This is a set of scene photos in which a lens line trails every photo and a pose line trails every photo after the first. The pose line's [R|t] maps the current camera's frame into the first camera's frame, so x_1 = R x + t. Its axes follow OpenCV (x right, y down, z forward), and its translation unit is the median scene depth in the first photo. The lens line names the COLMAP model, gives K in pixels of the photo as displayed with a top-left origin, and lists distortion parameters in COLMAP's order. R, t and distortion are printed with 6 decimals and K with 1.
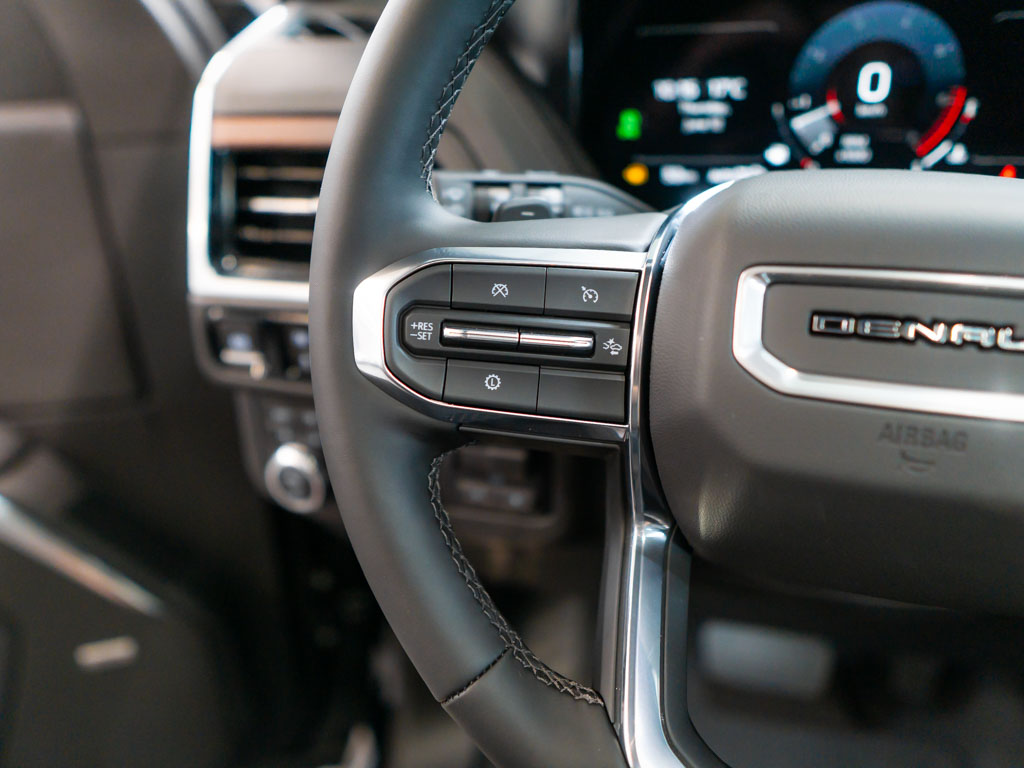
lens RADIAL K [[800.3, 0, 497.1], [0, 800.3, 382.3], [0, 0, 1]] dist [-0.002516, -0.002435]
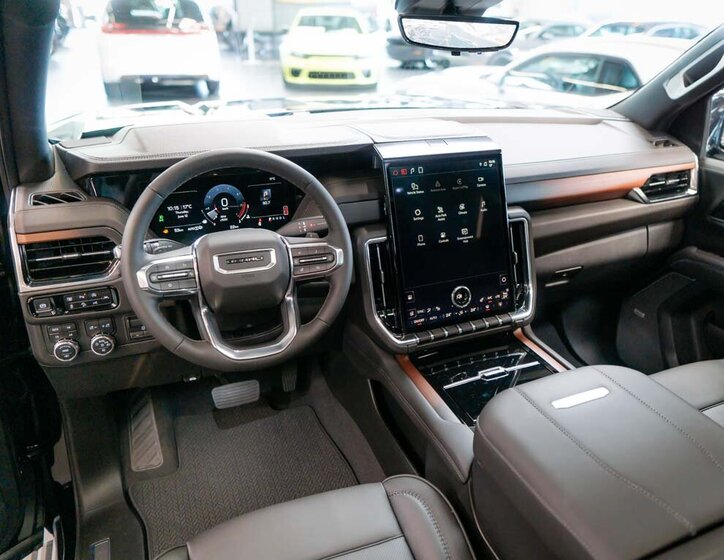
lens RADIAL K [[583.5, 0, 412.7], [0, 583.5, 278.3], [0, 0, 1]] dist [-0.003584, -0.000292]
pose [[0.743607, -0.203567, 0.636875, -1.112424], [0.242050, 0.969877, 0.027392, 0.210719], [-0.623266, 0.133787, 0.770480, -2.597911]]
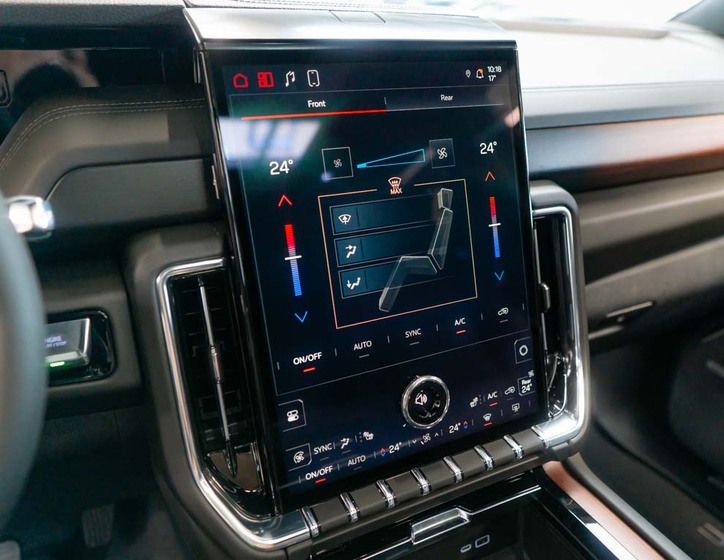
lens RADIAL K [[597.0, 0, 394.7], [0, 597.0, 279.8], [0, 0, 1]] dist [0.000945, 0.001218]
pose [[0.708312, -0.214928, 0.672384, 0.822620], [0.255420, 0.966014, 0.039719, 0.093109], [-0.658069, 0.143608, 0.739136, -0.653342]]
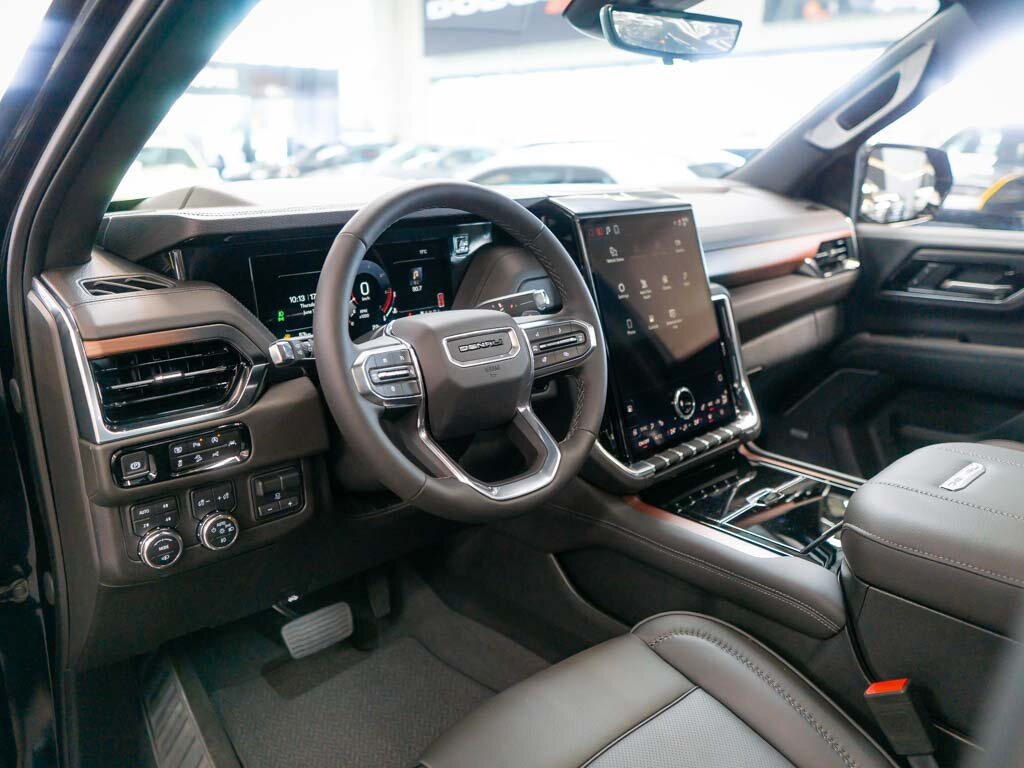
lens RADIAL K [[800.3, 0, 497.1], [0, 800.3, 382.3], [0, 0, 1]] dist [-0.002516, -0.002435]
pose [[0.513128, -0.181665, 0.838867, -2.193053], [0.370741, 0.928380, -0.025730, 0.188085], [-0.774113, 0.324205, 0.543728, -0.915228]]
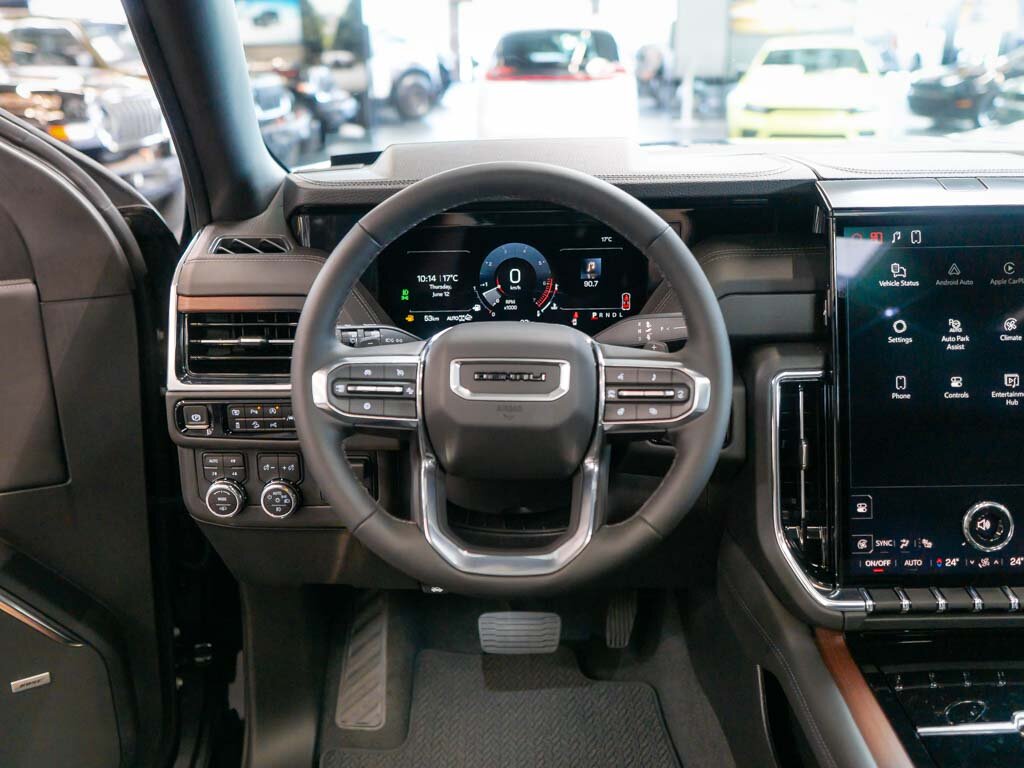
lens RADIAL K [[909.9, 0, 512.4], [0, 909.9, 355.9], [0, 0, 1]] dist [0.003476, 0.001628]
pose [[0.957829, -0.046323, 0.283580, -0.366530], [0.092600, 0.984029, -0.152028, 0.317642], [-0.272009, 0.171877, 0.946821, -1.906812]]
